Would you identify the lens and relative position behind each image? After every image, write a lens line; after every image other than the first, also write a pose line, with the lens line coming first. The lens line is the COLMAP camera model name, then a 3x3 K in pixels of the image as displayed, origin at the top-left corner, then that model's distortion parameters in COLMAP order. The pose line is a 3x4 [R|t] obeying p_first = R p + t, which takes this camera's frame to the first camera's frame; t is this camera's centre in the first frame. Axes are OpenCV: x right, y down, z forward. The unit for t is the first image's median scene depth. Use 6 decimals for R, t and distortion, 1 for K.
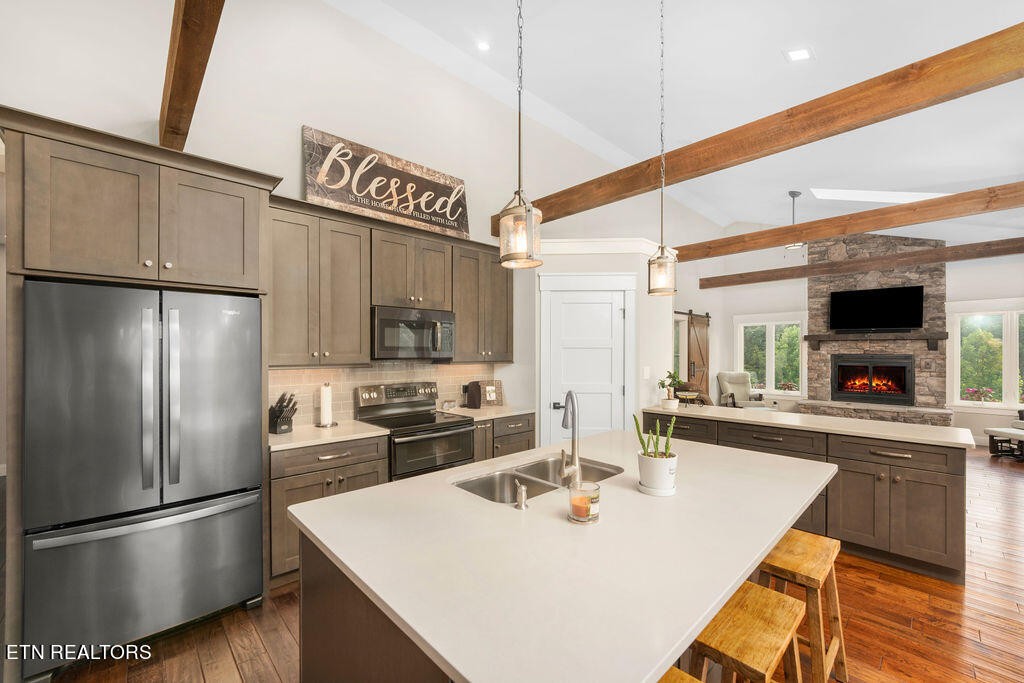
lens RADIAL K [[409.9, 0, 512.5], [0, 409.9, 345.7], [0, 0, 1]] dist [0.000728, -0.000153]
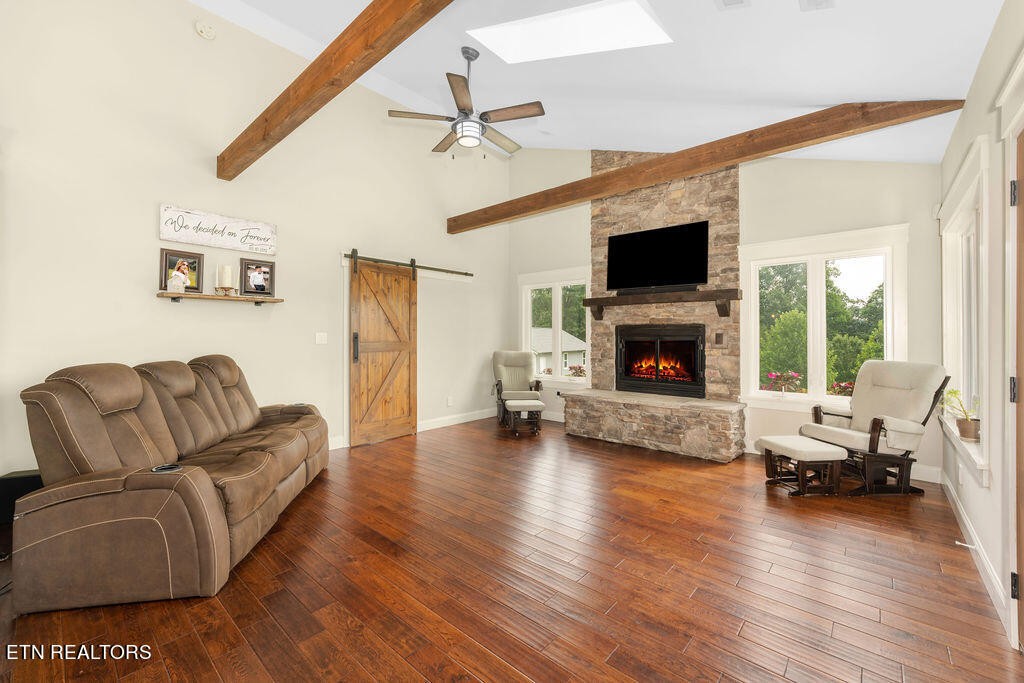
lens RADIAL K [[418.4, 0, 506.6], [0, 418.4, 324.3], [0, 0, 1]] dist [0.000520, -0.000034]
pose [[0.997225, 0.003552, 0.074368, 0.595050], [-0.002432, 0.999882, -0.015140, 0.034483], [-0.074413, 0.014917, 0.997116, 0.324467]]
